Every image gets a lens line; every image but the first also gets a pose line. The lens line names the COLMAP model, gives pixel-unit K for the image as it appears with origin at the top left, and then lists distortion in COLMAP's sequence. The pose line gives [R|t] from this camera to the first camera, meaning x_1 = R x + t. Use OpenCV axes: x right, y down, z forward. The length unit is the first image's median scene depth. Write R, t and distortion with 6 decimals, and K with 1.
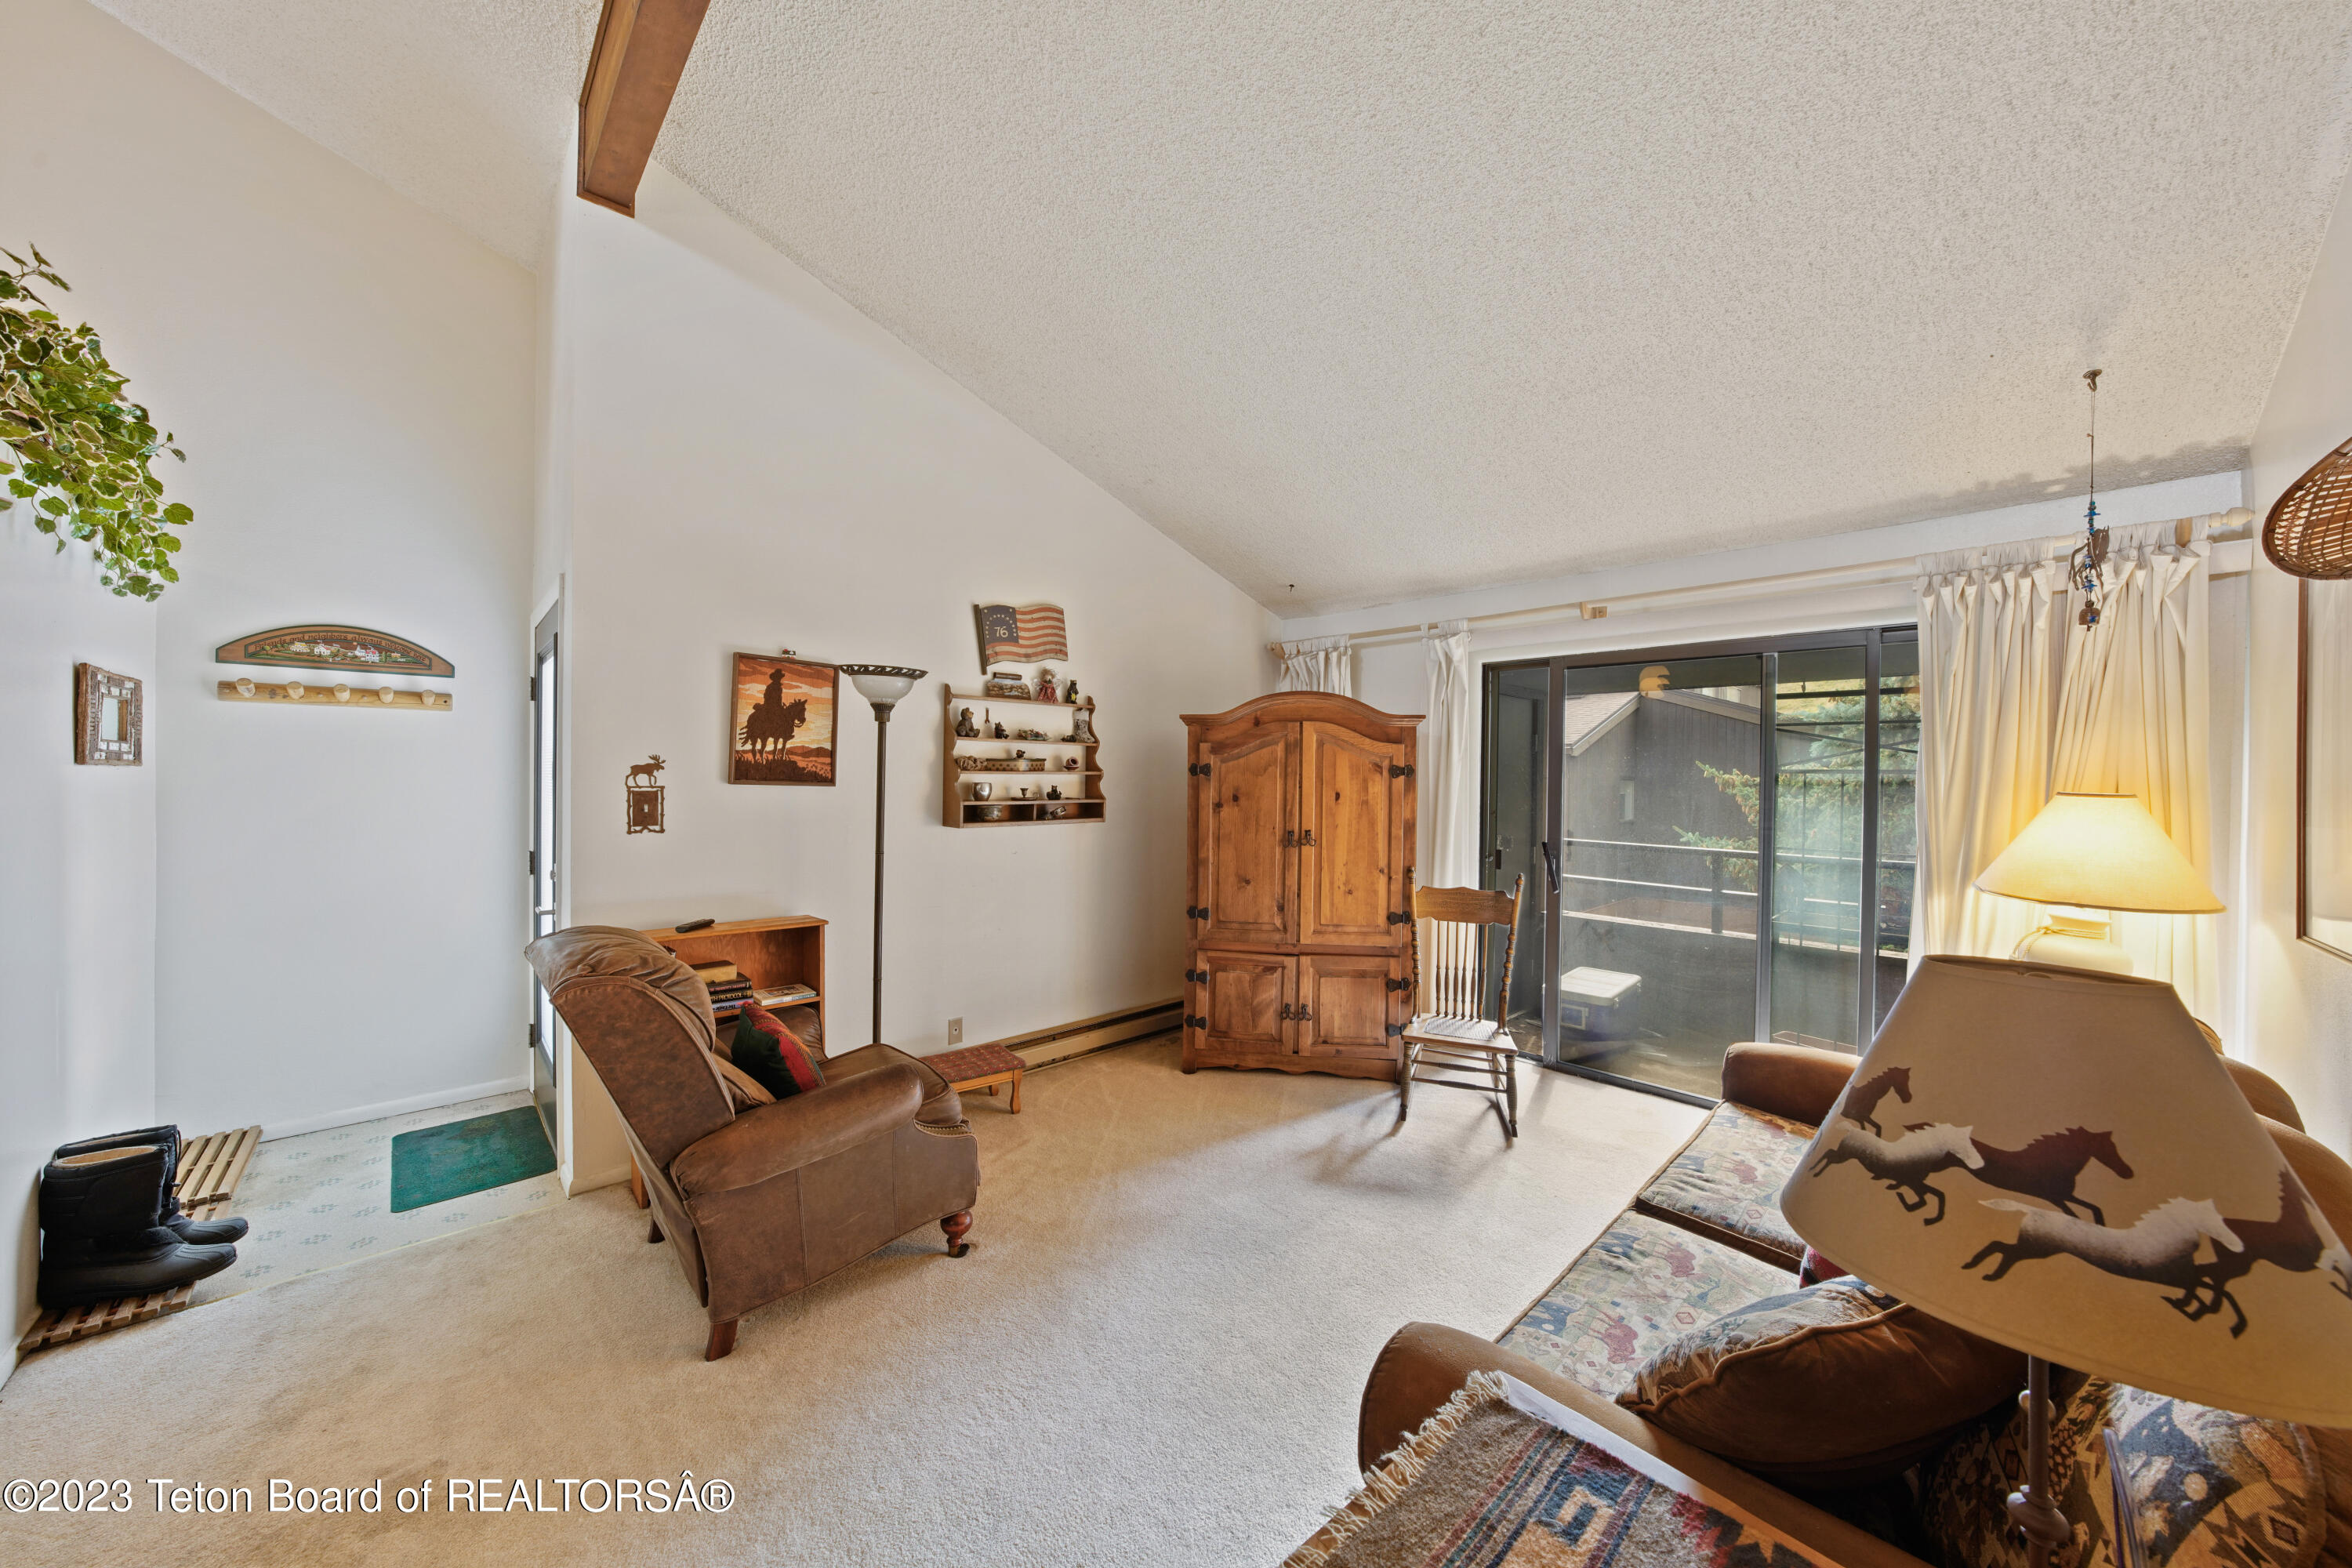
lens RADIAL K [[823.4, 0, 1171.5], [0, 823.4, 772.6], [0, 0, 1]] dist [-0.018309, 0.000159]
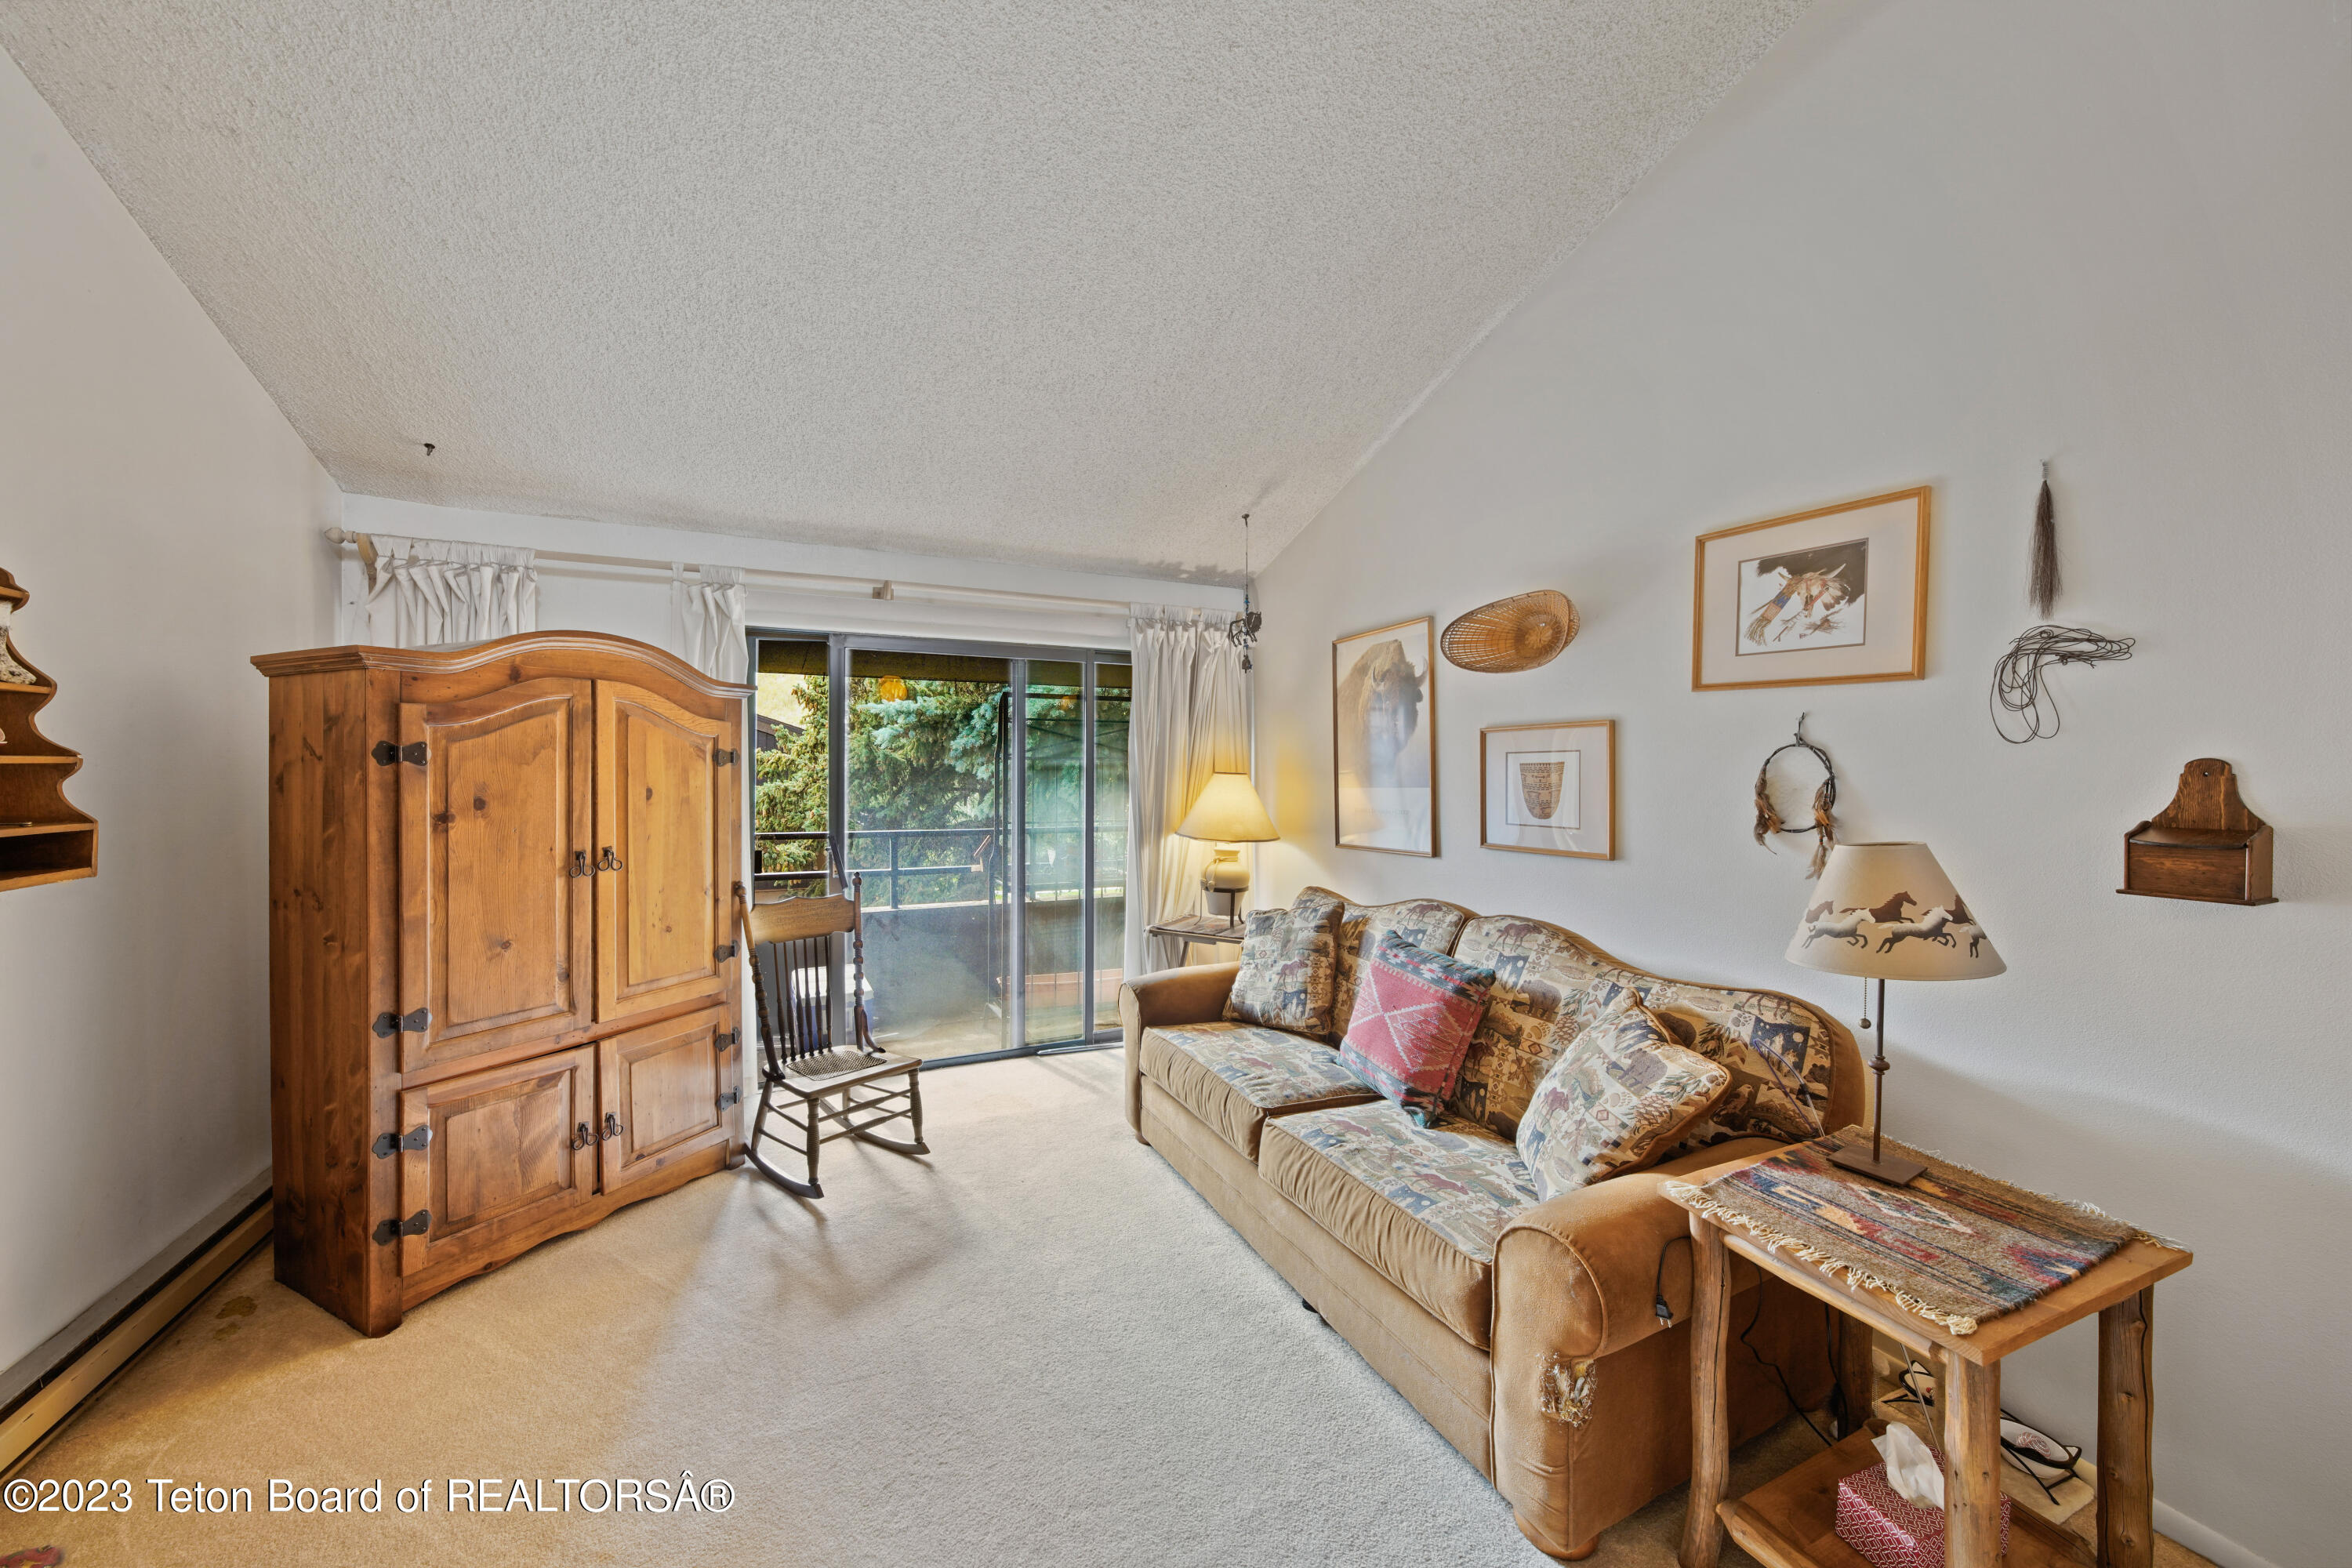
lens RADIAL K [[846.3, 0, 1184.9], [0, 846.3, 772.1], [0, 0, 1]] dist [-0.020611, 0.000227]
pose [[0.304787, -0.013457, 0.952325, -0.326399], [0.000902, 0.999904, 0.013841, 0.001616], [-0.952420, -0.003359, 0.304770, 0.361047]]
